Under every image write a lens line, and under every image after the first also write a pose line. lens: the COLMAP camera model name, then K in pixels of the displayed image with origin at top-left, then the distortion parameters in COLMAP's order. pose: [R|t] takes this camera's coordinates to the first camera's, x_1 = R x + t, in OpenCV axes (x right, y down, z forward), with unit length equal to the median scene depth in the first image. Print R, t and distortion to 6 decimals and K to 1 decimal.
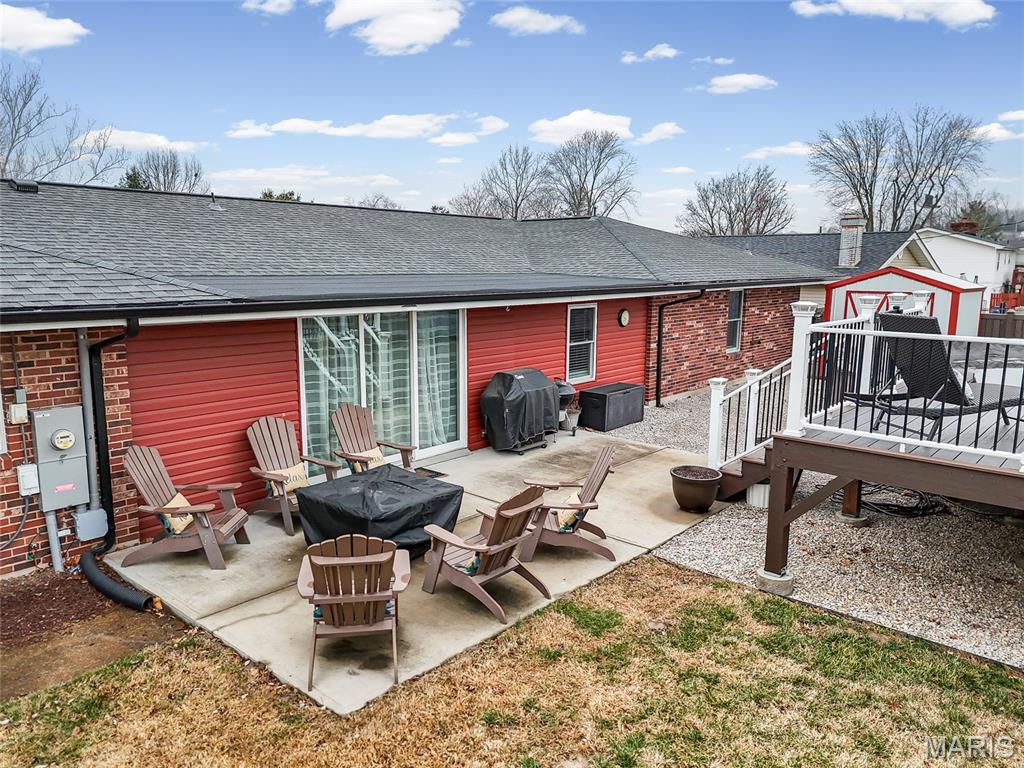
lens RADIAL K [[748.4, 0, 512.0], [0, 748.4, 384.0], [0, 0, 1]] dist [0.100133, -0.106847]
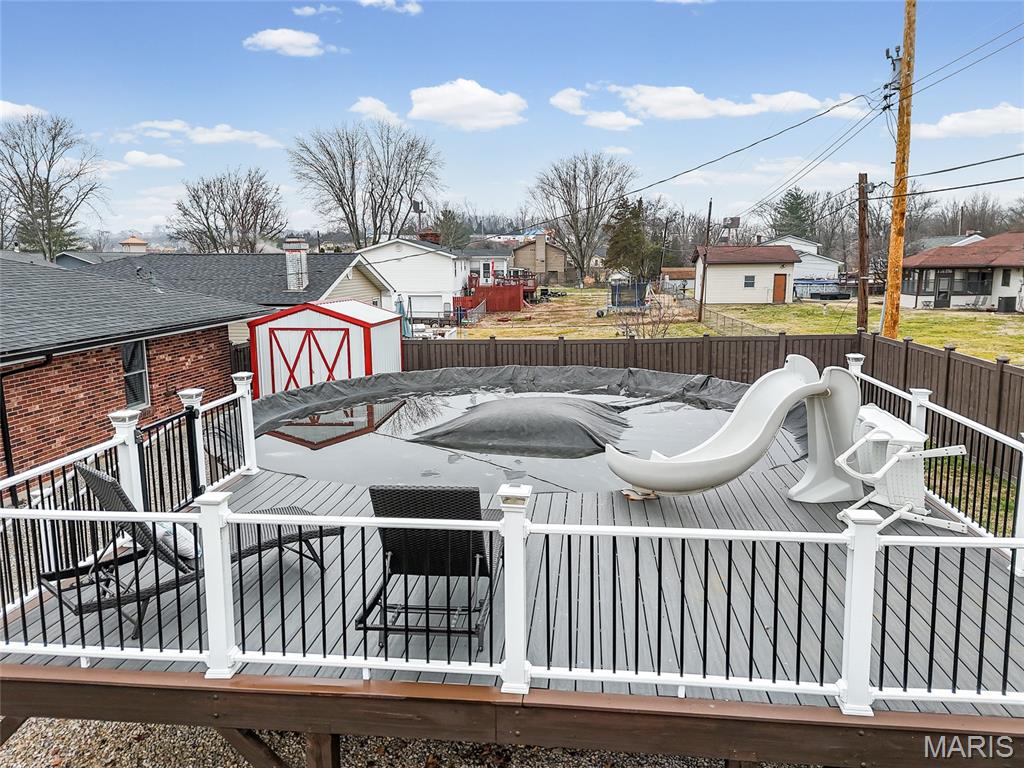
lens RADIAL K [[748.4, 0, 512.0], [0, 748.4, 384.0], [0, 0, 1]] dist [0.100133, -0.106847]
pose [[0.822068, -0.109098, 0.558839, 0.263341], [0.107266, 0.993572, 0.036176, -0.093582], [-0.559194, 0.030205, 0.828487, 0.079502]]
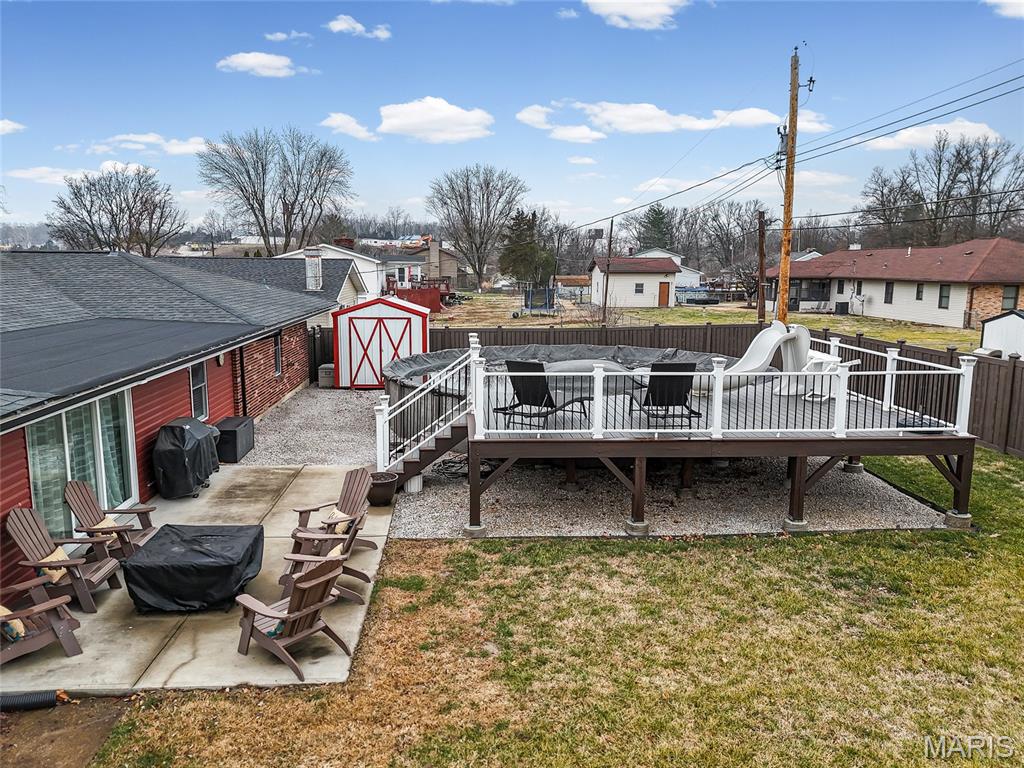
lens RADIAL K [[748.4, 0, 512.0], [0, 748.4, 384.0], [0, 0, 1]] dist [0.100133, -0.106847]
pose [[0.710781, -0.114009, 0.694113, -0.420150], [0.112203, 0.992519, 0.048125, -0.073302], [-0.694407, 0.043675, 0.718256, -0.130702]]
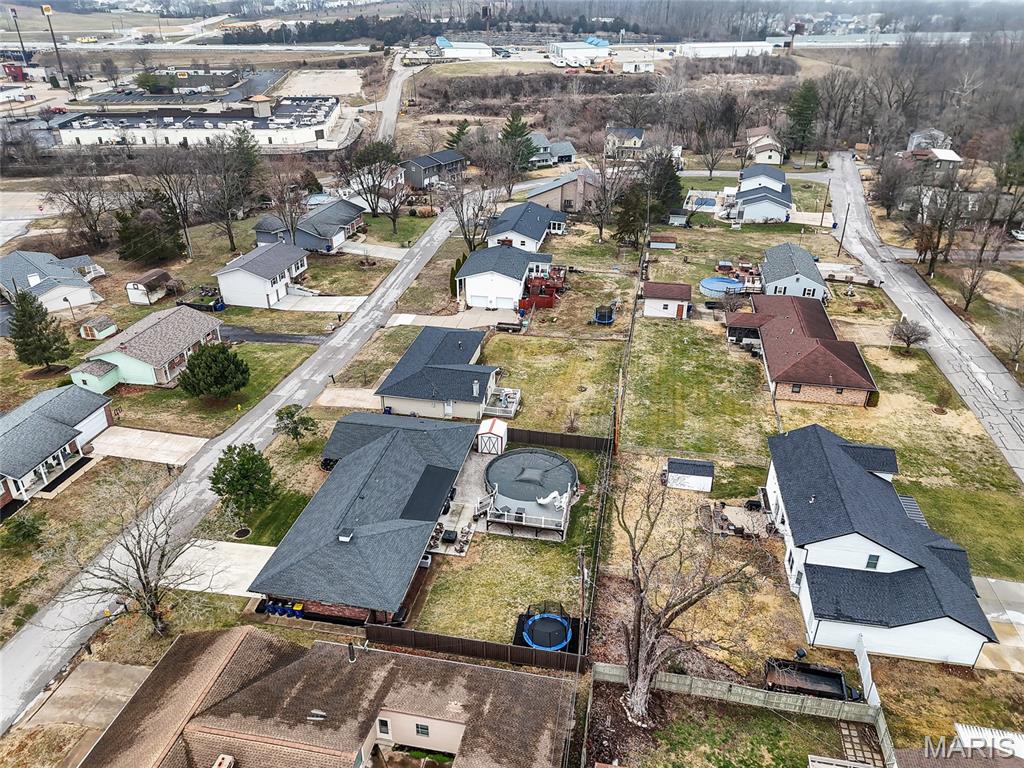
lens RADIAL K [[748.4, 0, 512.0], [0, 748.4, 384.0], [0, 0, 1]] dist [0.100133, -0.106847]
pose [[0.866925, -0.234753, 0.439696, -2.192750], [0.079425, 0.935936, 0.343096, -3.292887], [-0.492070, -0.262515, 0.830032, -4.611627]]
